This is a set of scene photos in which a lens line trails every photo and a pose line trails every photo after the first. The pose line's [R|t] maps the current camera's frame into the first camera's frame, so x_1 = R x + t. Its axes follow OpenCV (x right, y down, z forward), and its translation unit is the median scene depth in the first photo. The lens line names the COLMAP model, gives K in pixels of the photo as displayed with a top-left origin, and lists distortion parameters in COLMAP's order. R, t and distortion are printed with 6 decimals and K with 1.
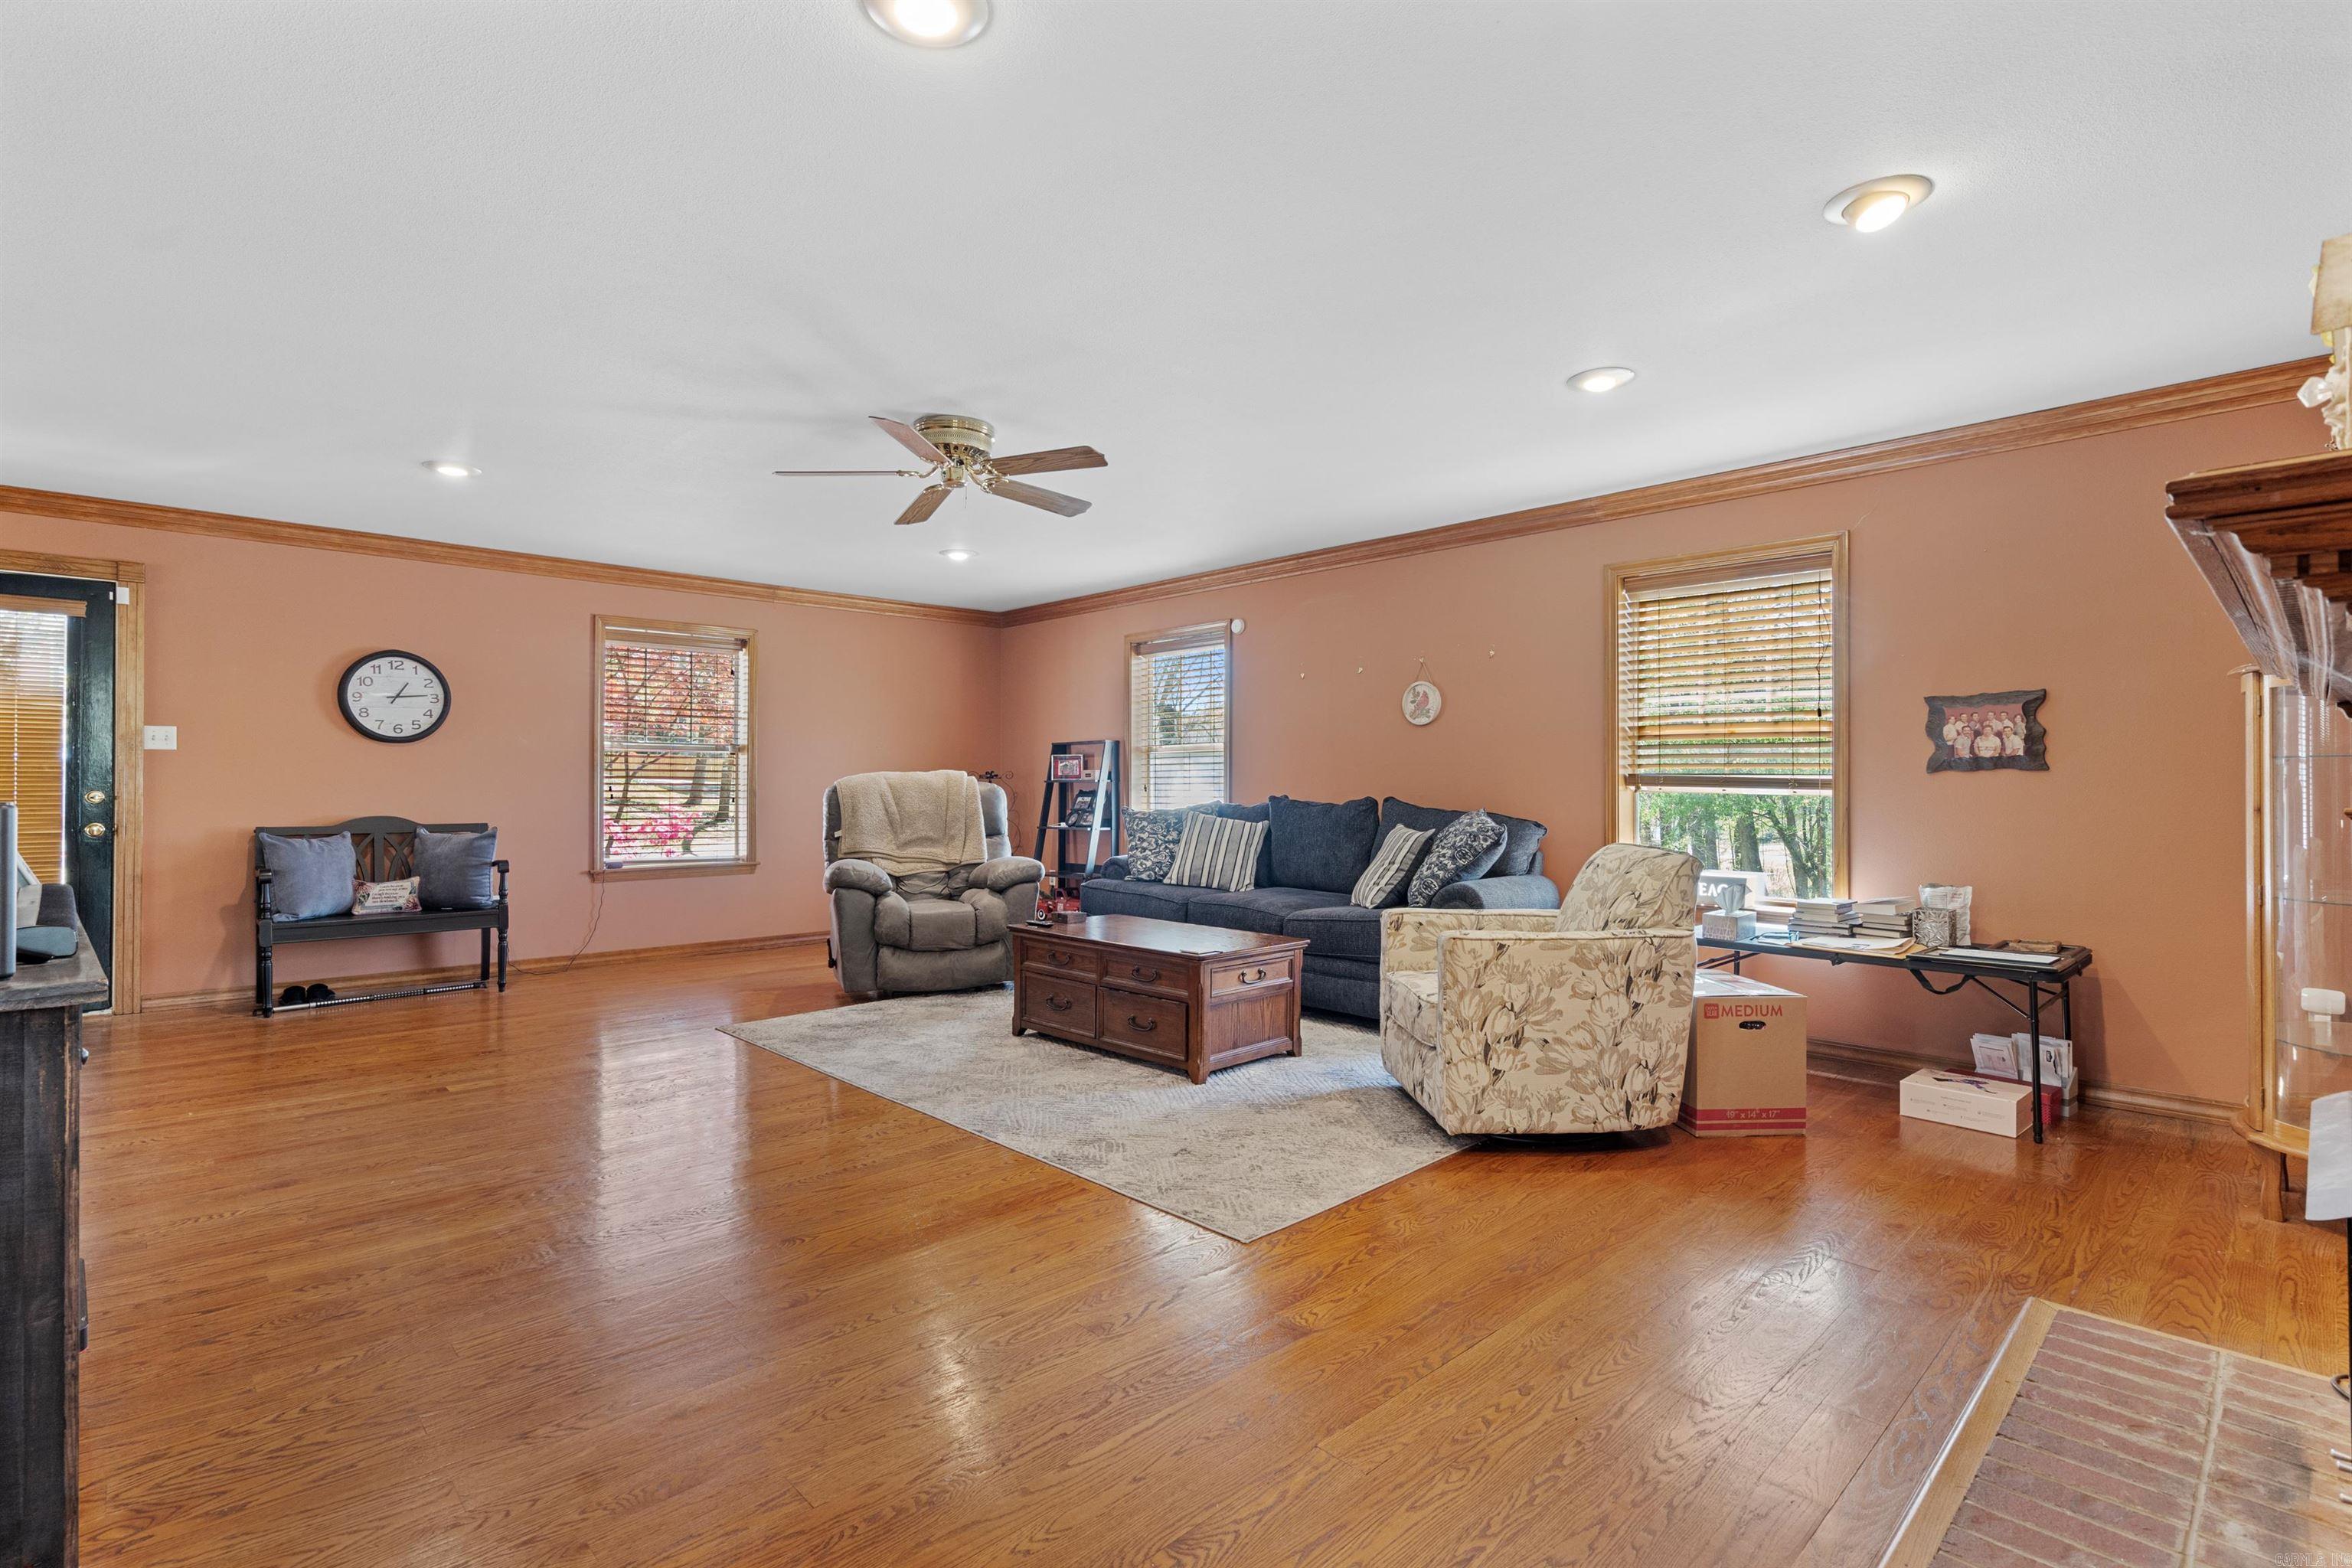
lens RADIAL K [[1074.8, 0, 1174.1], [0, 1074.8, 784.0], [0, 0, 1]] dist [0.000326, 0.000595]
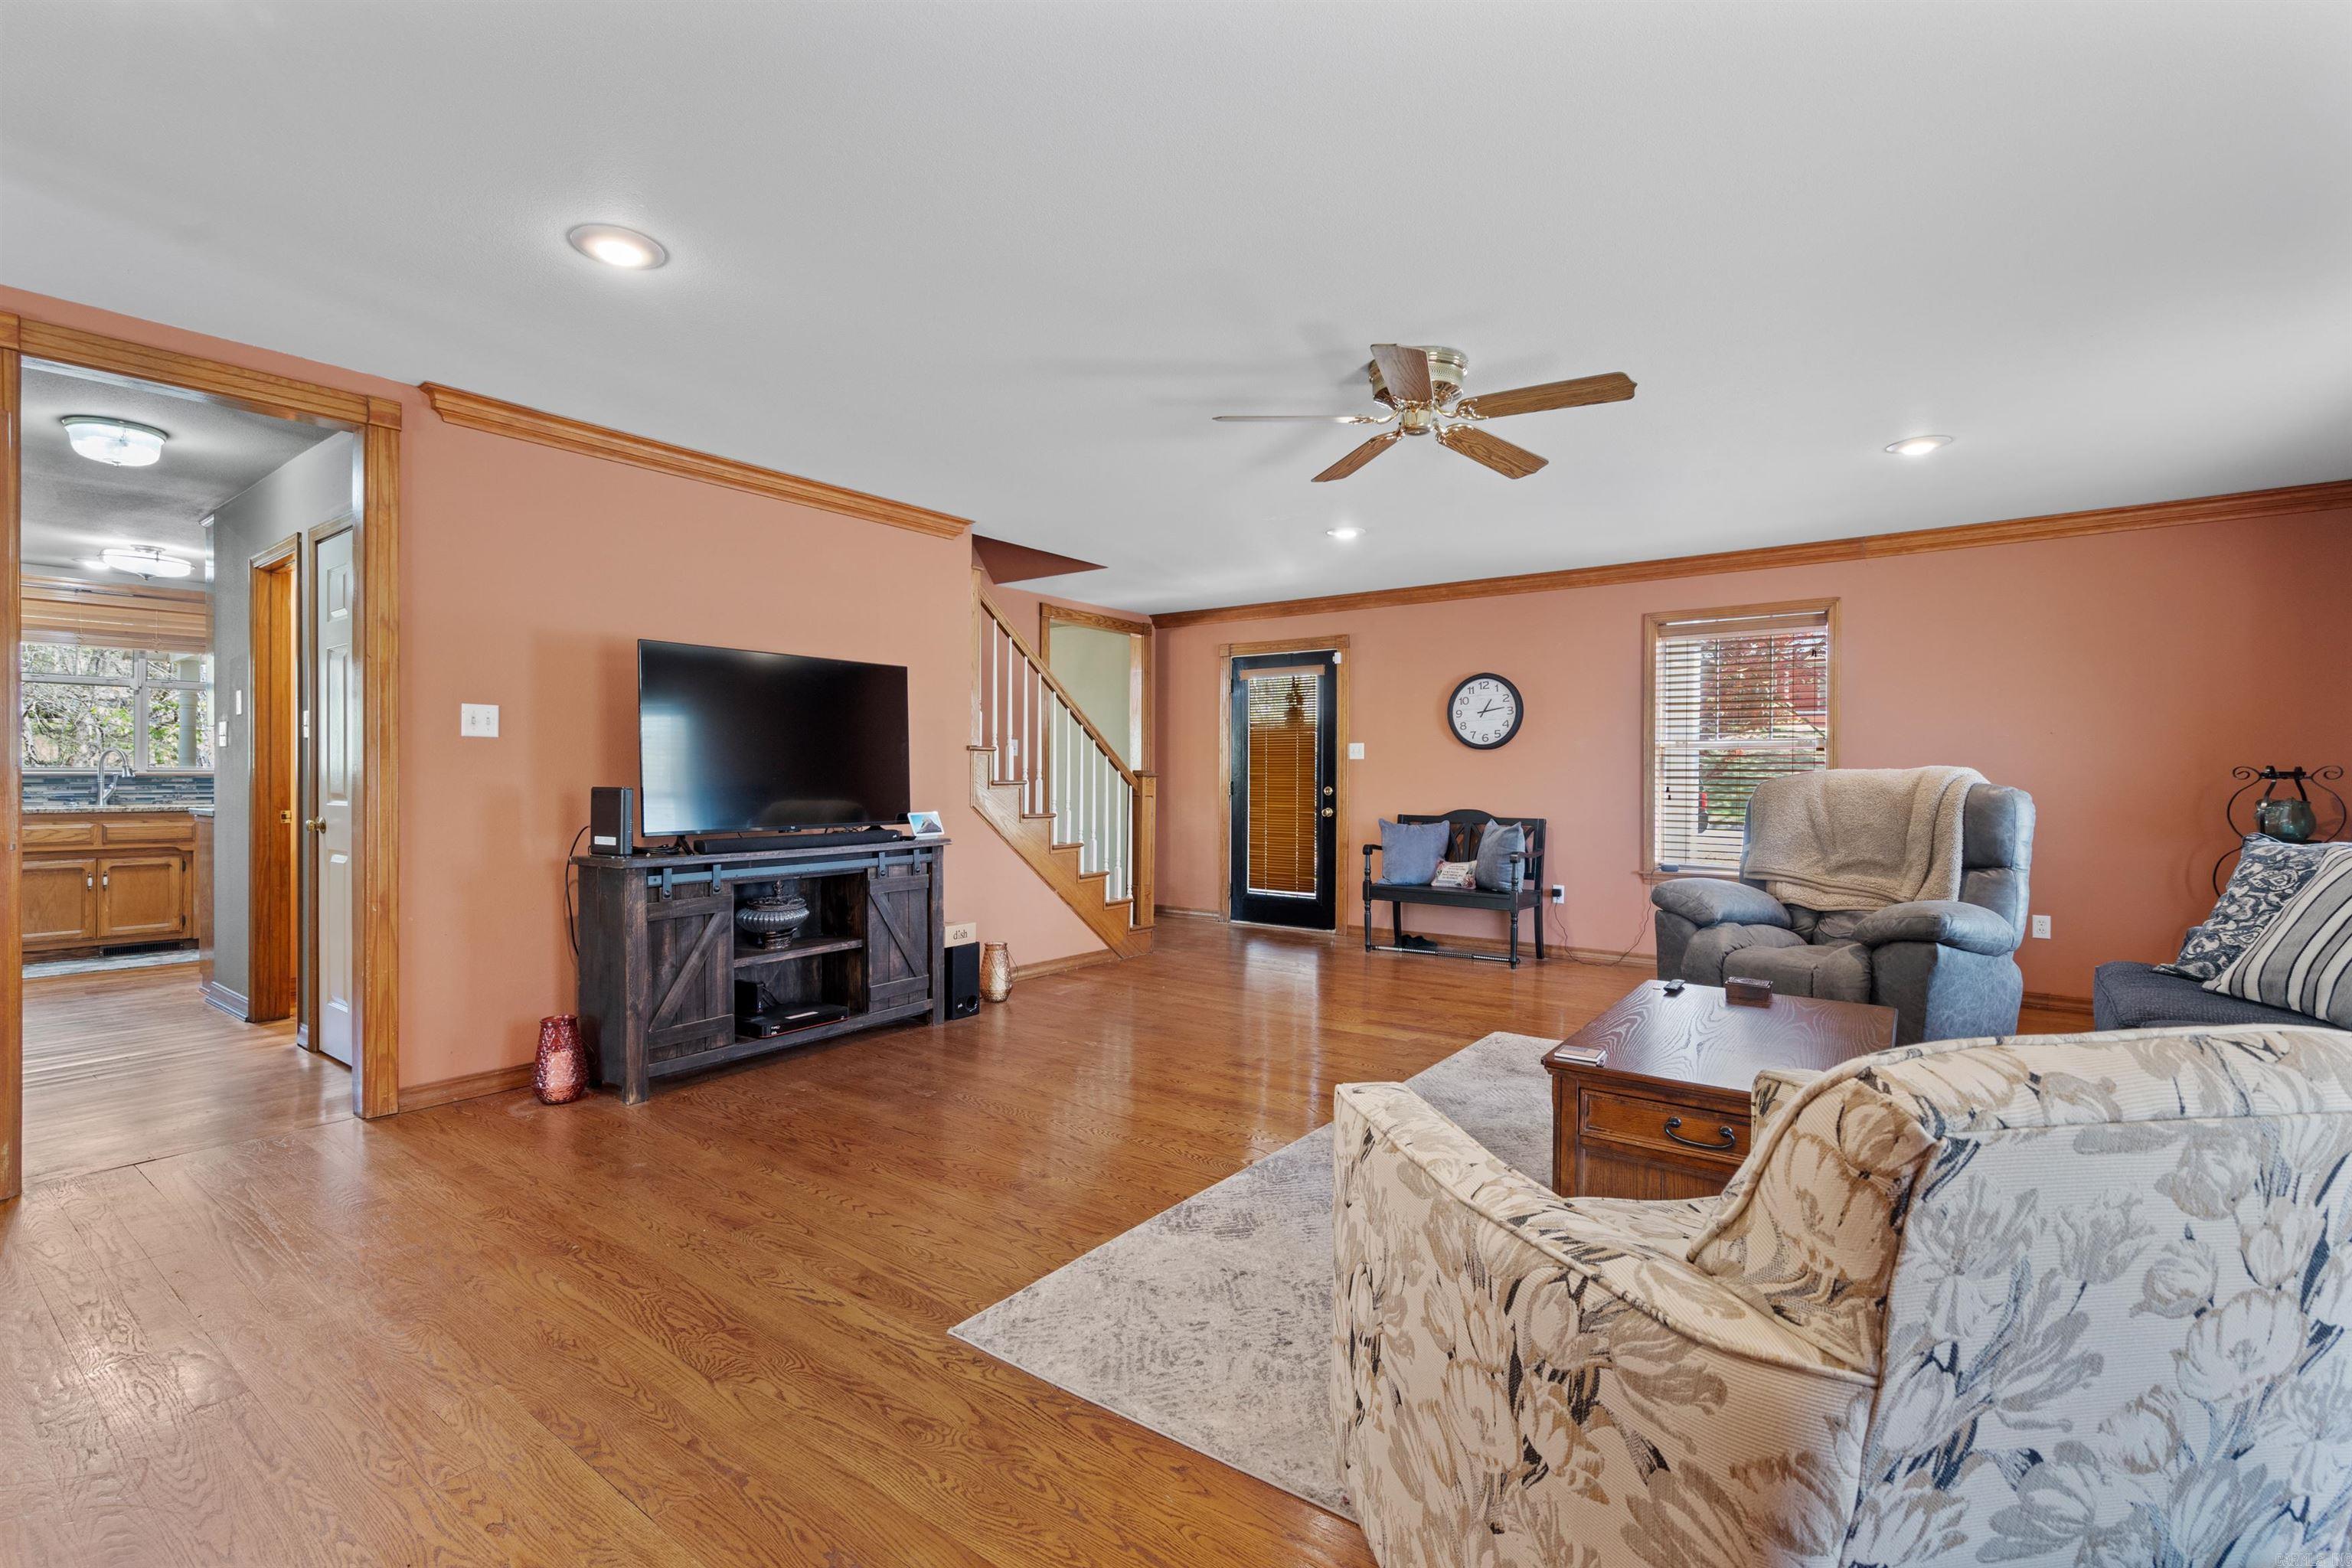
lens RADIAL K [[1074.8, 0, 1192.1], [0, 1074.8, 780.7], [0, 0, 1]] dist [0.000326, 0.000595]
pose [[0.170950, 0.000735, -0.985279, 0.441806], [-0.005026, 0.999987, -0.000126, -0.001333], [0.985267, 0.004973, 0.170951, 0.499170]]
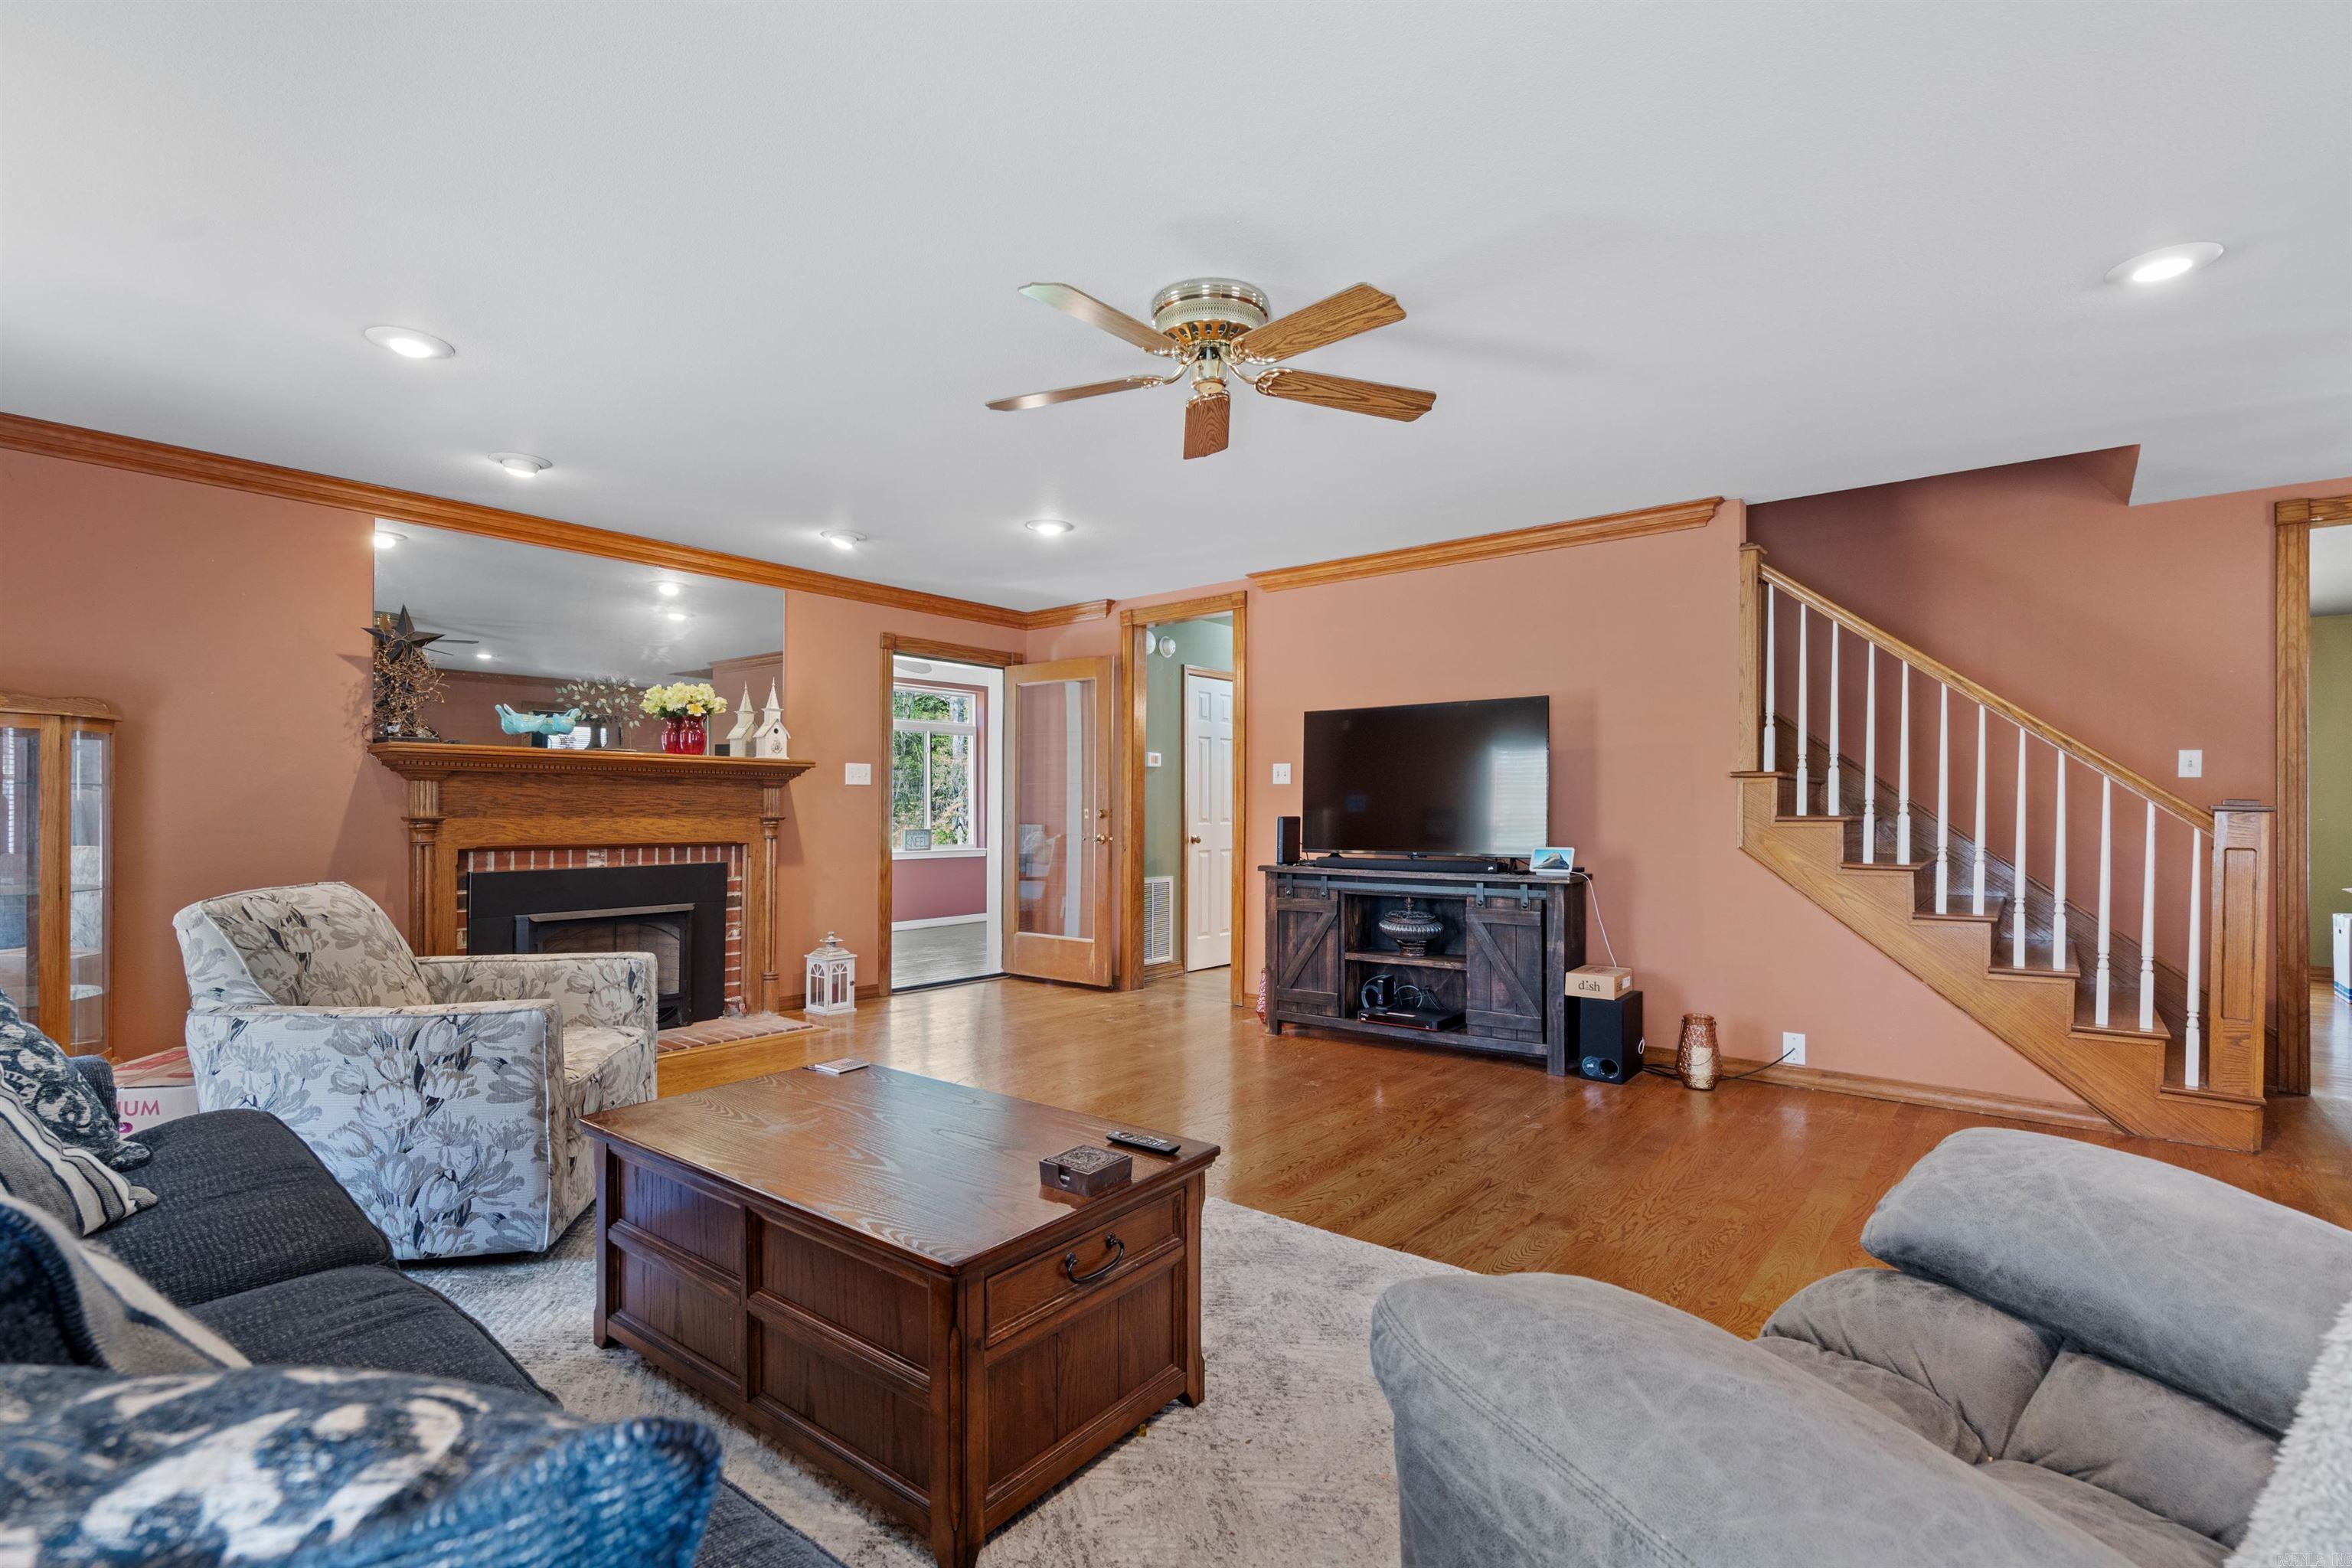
lens RADIAL K [[1074.8, 0, 1169.8], [0, 1074.8, 800.6], [0, 0, 1]] dist [0.000326, 0.000595]
pose [[-0.992352, -0.009456, -0.123081, -0.054138], [-0.009284, 0.999955, -0.001971, -0.006448], [0.123094, -0.000814, -0.992395, 1.210795]]
